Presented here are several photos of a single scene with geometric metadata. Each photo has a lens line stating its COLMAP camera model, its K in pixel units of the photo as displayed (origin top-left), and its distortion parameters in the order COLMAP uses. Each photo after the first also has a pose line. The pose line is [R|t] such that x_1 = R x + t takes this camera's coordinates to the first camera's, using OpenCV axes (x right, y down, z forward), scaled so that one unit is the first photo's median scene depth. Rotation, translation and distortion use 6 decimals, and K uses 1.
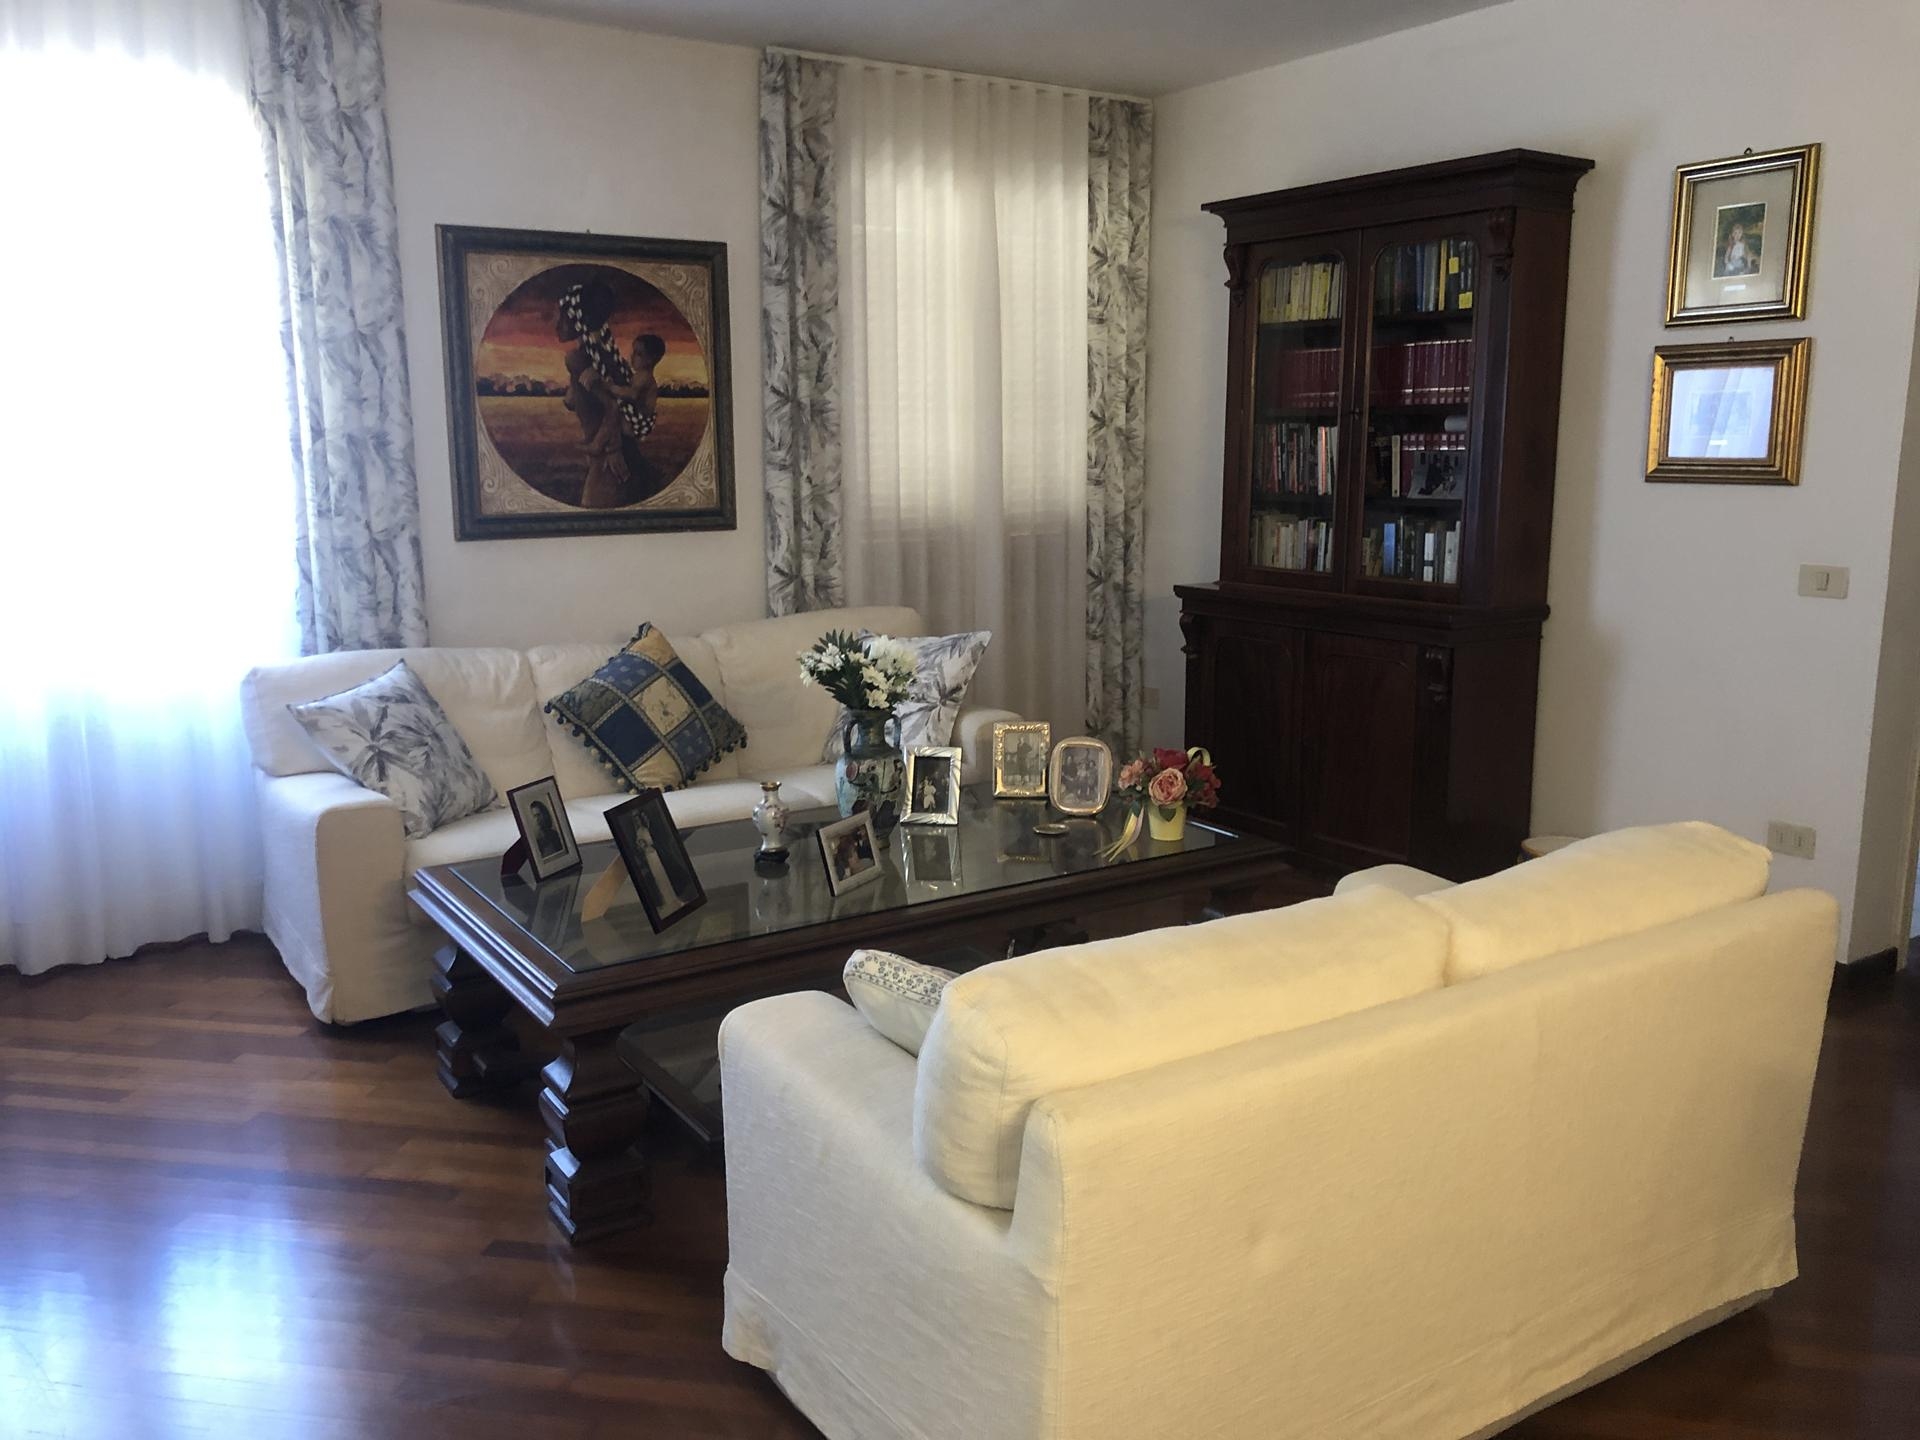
lens RADIAL K [[1547.9, 0, 983.5], [0, 1547.9, 719.1], [0, 0, 1]] dist [0.043643, -0.056587]
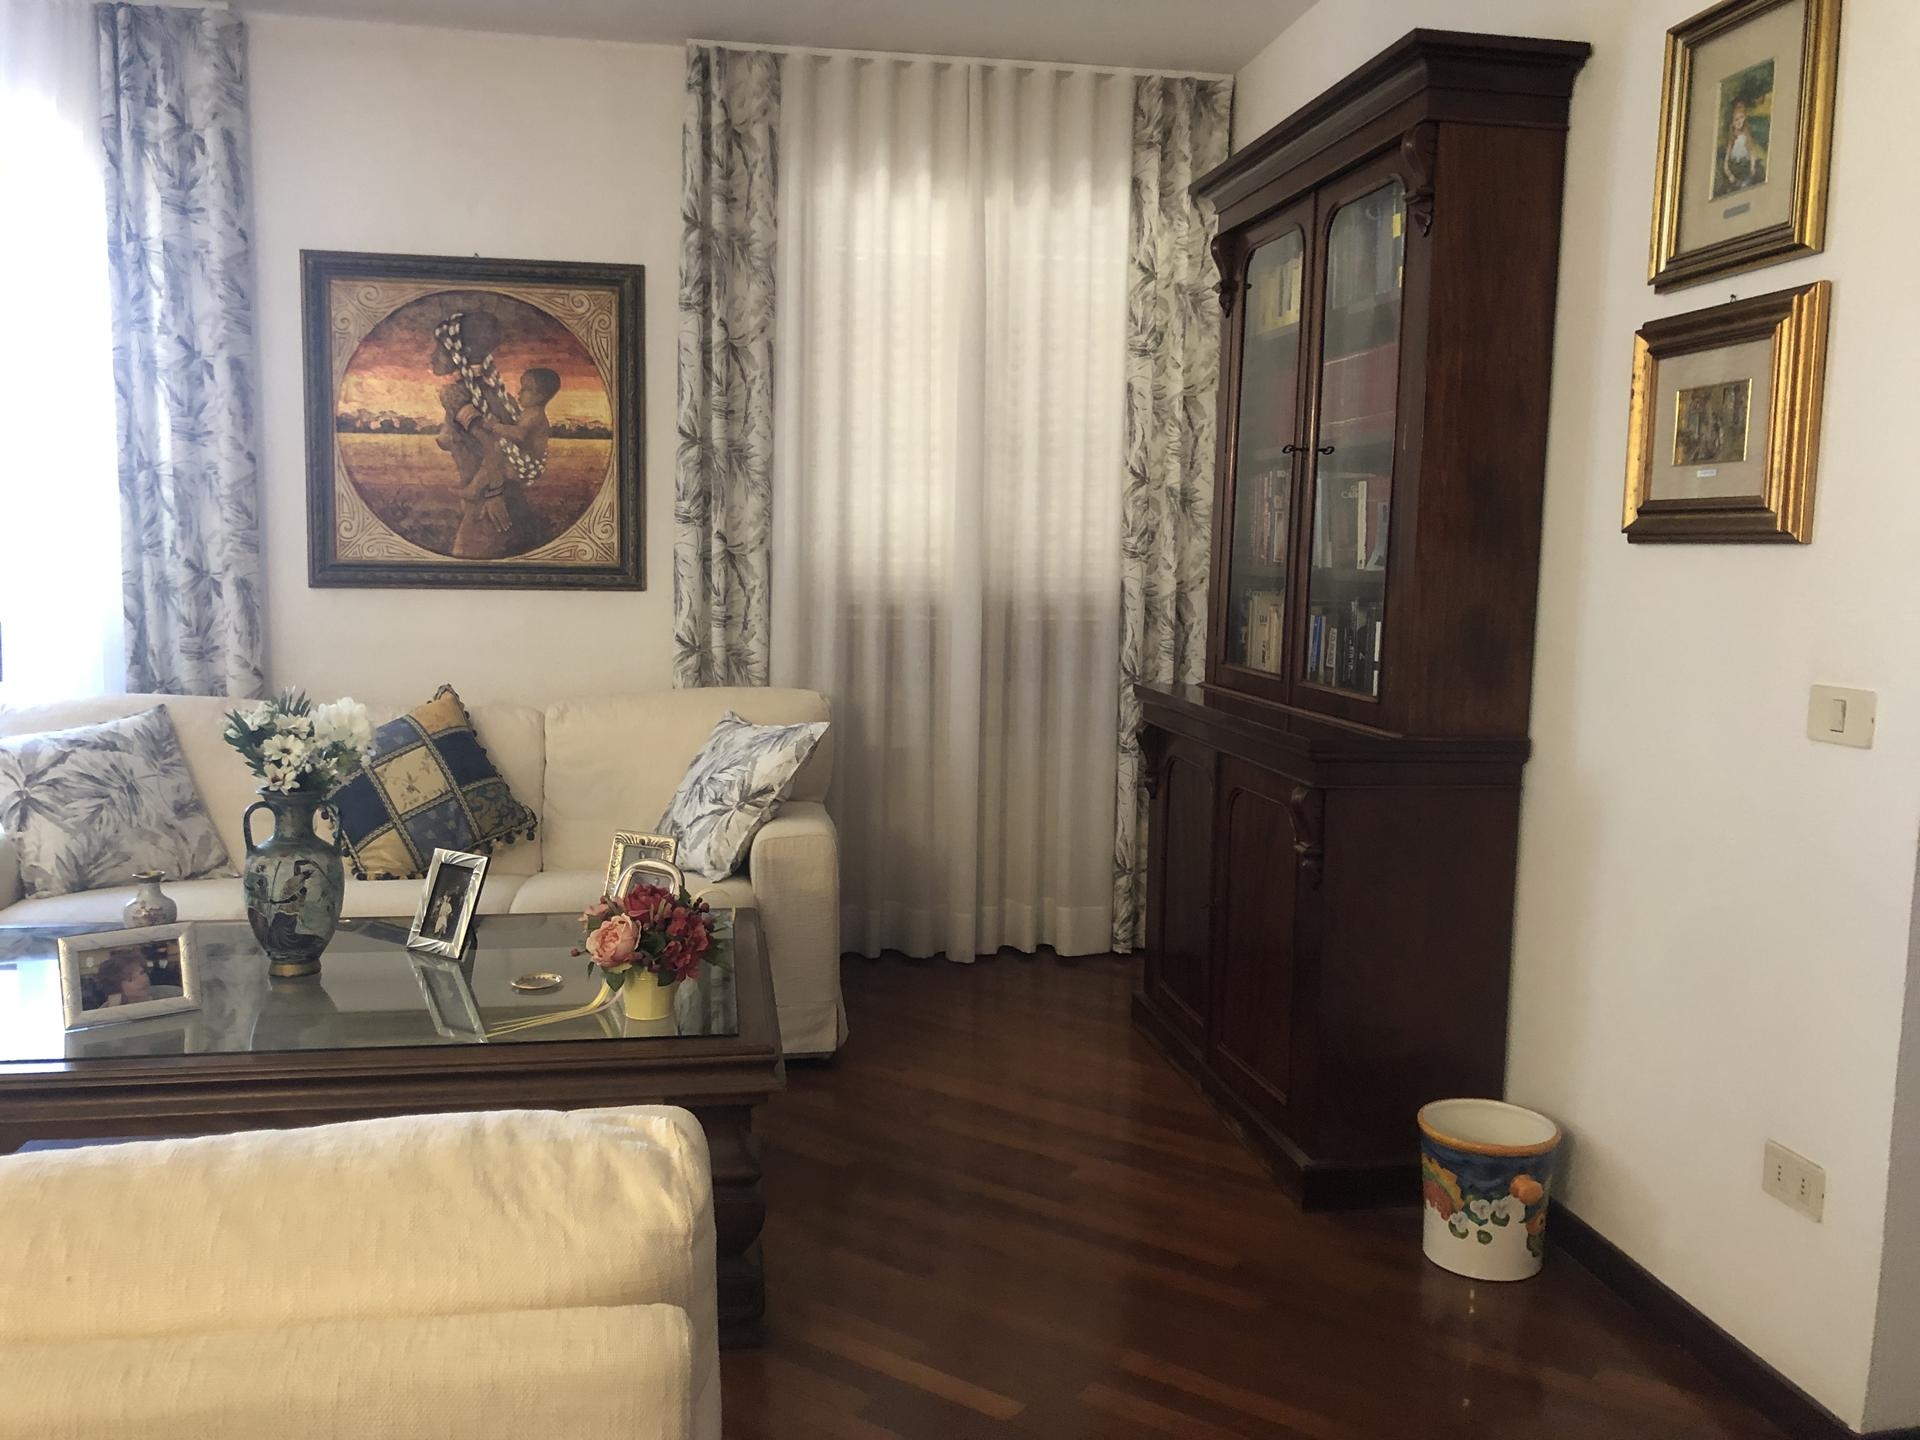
lens RADIAL K [[1547.9, 0, 983.5], [0, 1547.9, 719.1], [0, 0, 1]] dist [0.043643, -0.056587]
pose [[0.913596, 0.065337, -0.401340, 0.392889], [-0.095004, 0.993987, -0.054445, -0.023183], [0.395370, 0.087869, 0.914309, 0.307343]]
